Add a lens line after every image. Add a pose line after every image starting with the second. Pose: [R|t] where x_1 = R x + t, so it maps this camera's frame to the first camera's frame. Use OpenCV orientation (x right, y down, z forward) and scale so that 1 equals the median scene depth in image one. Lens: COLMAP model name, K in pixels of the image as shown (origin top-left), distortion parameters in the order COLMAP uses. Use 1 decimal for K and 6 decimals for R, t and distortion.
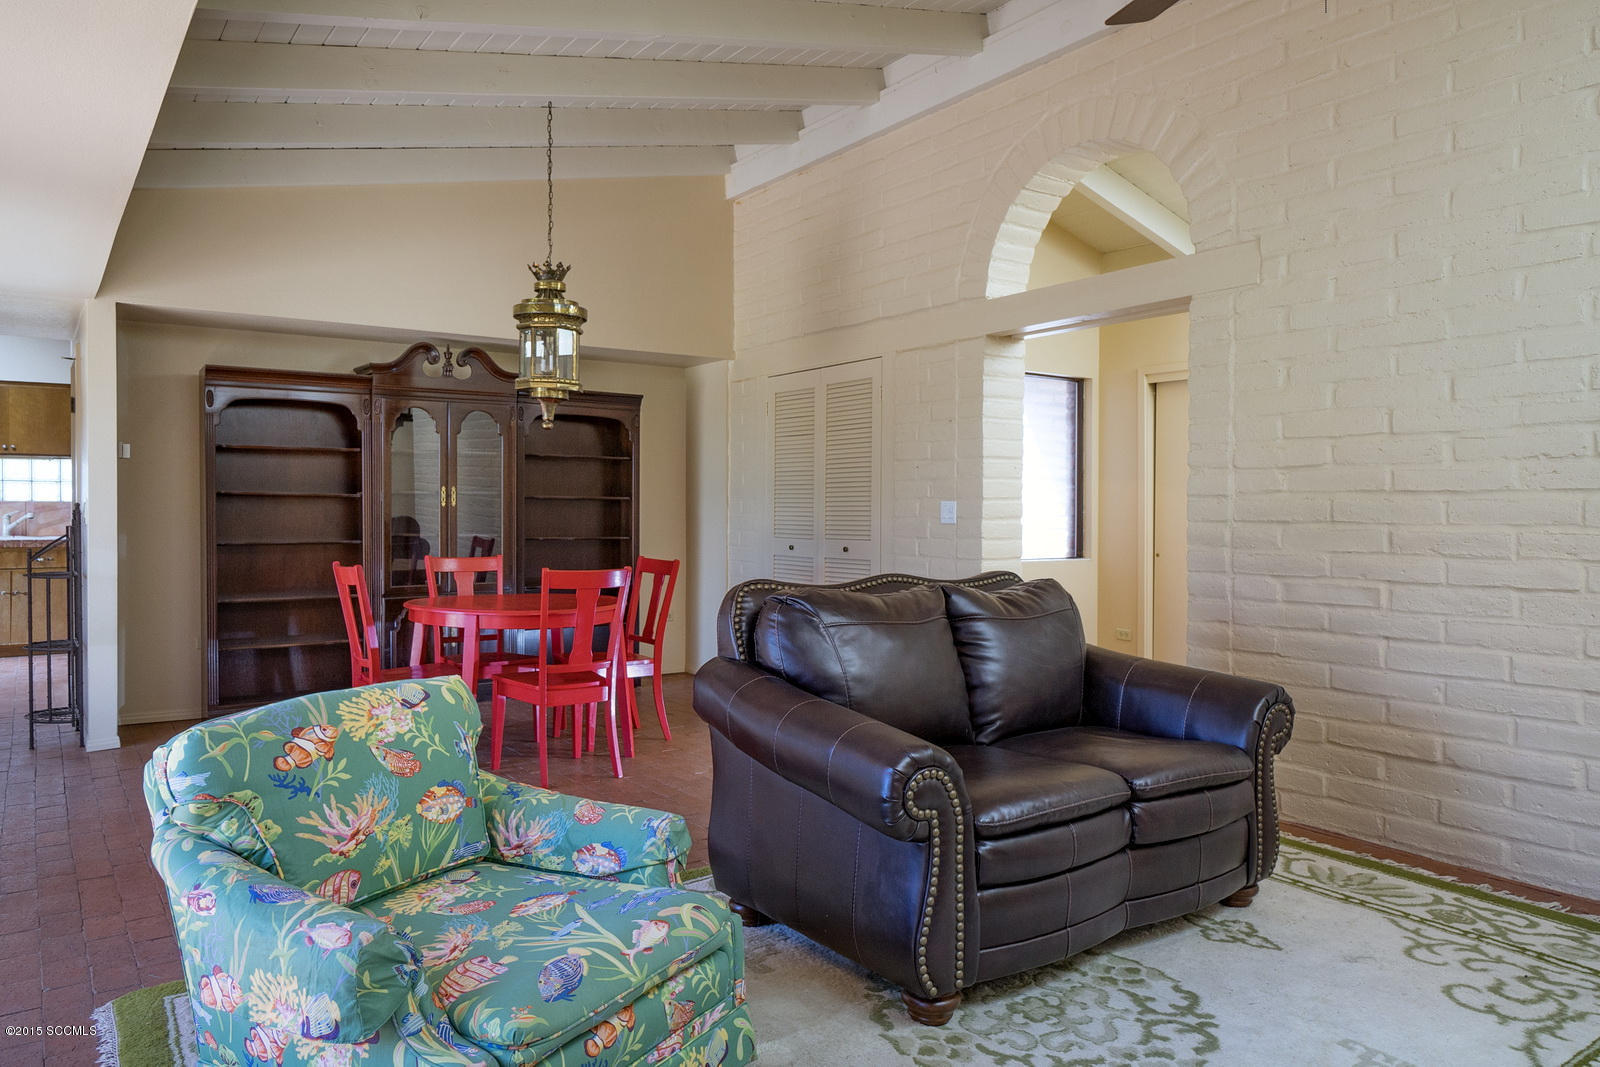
lens RADIAL K [[1089.5, 0, 802.1], [0, 1089.5, 532.4], [0, 0, 1]] dist [-0.008794, -0.001185]
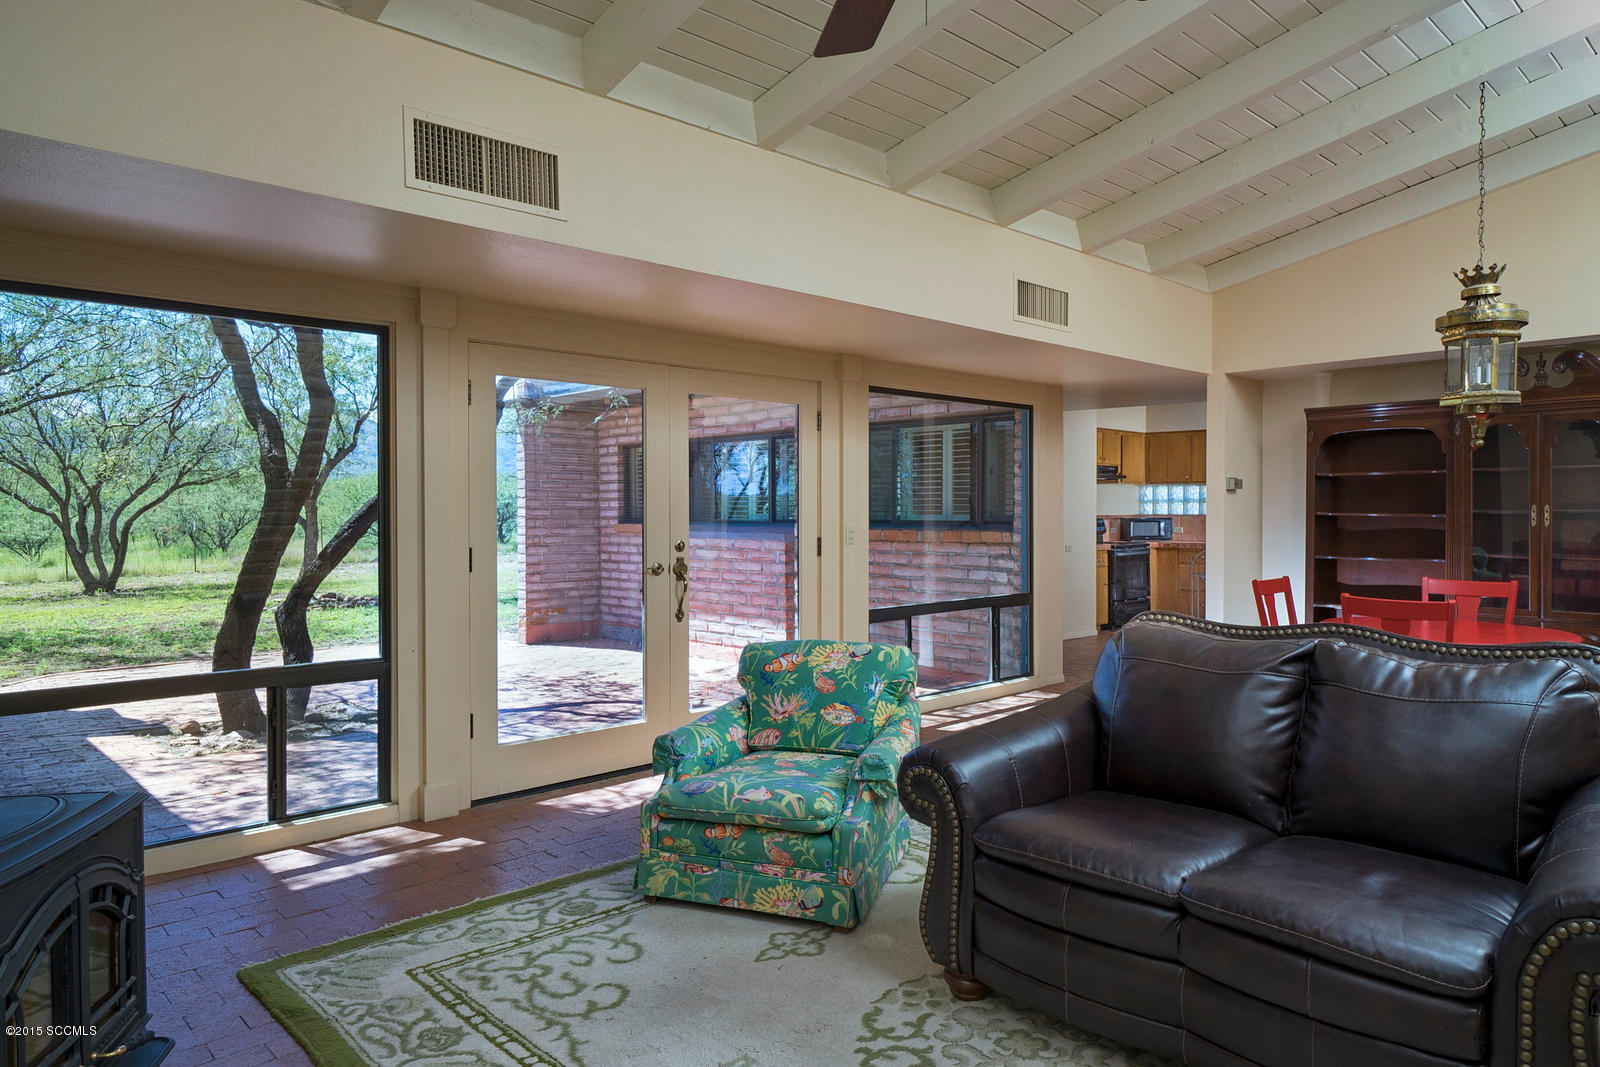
lens RADIAL K [[1019.2, 0, 802.3], [0, 1019.2, 532.1], [0, 0, 1]] dist [-0.005309, -0.000960]
pose [[0.140381, 0.019181, -0.989912, 1.270267], [-0.018435, 0.999690, 0.016757, -0.062700], [0.989926, 0.015897, 0.140691, 0.736126]]
